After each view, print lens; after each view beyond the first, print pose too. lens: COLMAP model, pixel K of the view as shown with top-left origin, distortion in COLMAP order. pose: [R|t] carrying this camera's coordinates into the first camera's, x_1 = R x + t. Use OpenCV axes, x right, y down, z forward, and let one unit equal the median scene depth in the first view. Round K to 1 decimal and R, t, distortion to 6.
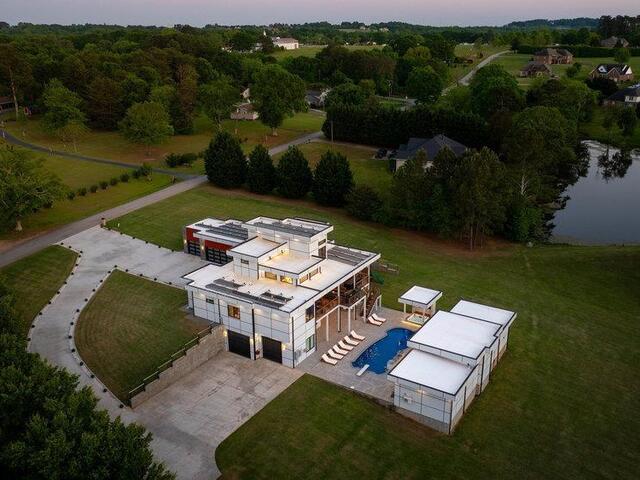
lens RADIAL K [[607.1, 0, 319.7], [0, 607.1, 240.7], [0, 0, 1]] dist [-0.029581, 0.000000]
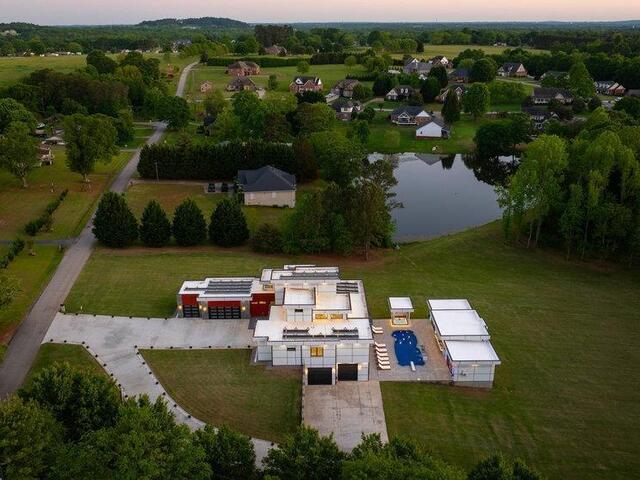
lens RADIAL K [[607.1, 0, 326.1], [0, 607.1, 239.8], [0, 0, 1]] dist [-0.029581, 0.000000]
pose [[0.832756, -0.182258, 0.522780, -0.645068], [0.180193, 0.982073, 0.055347, -0.152298], [-0.523495, 0.048110, 0.850669, -0.067083]]
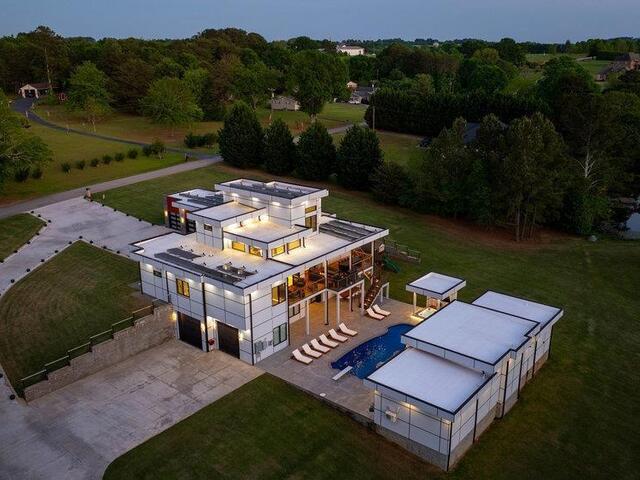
lens RADIAL K [[607.1, 0, 318.9], [0, 607.1, 239.0], [0, 0, 1]] dist [-0.029581, 0.000000]
pose [[0.992888, 0.038865, -0.112527, 0.102010], [-0.042397, 0.998675, -0.029170, 0.062073], [0.111244, 0.033733, 0.993220, 0.218640]]
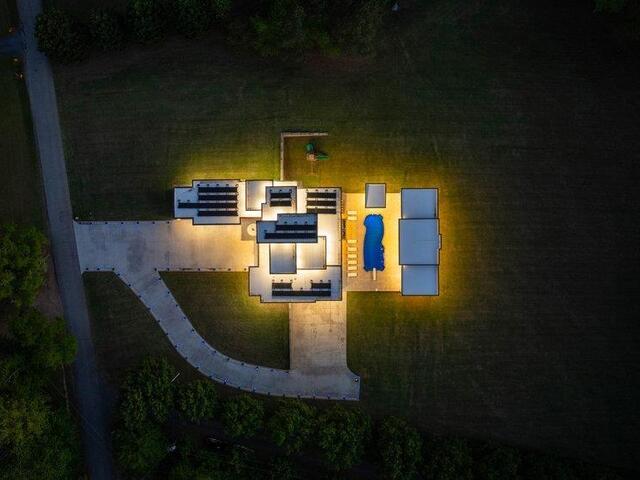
lens RADIAL K [[607.1, 0, 315.0], [0, 607.1, 235.0], [0, 0, 1]] dist [-0.029581, 0.000000]
pose [[0.837772, -0.546018, 0.001666, -0.011933], [0.185102, 0.286874, 0.939915, -1.284938], [-0.513689, -0.787126, 0.341404, 0.490267]]
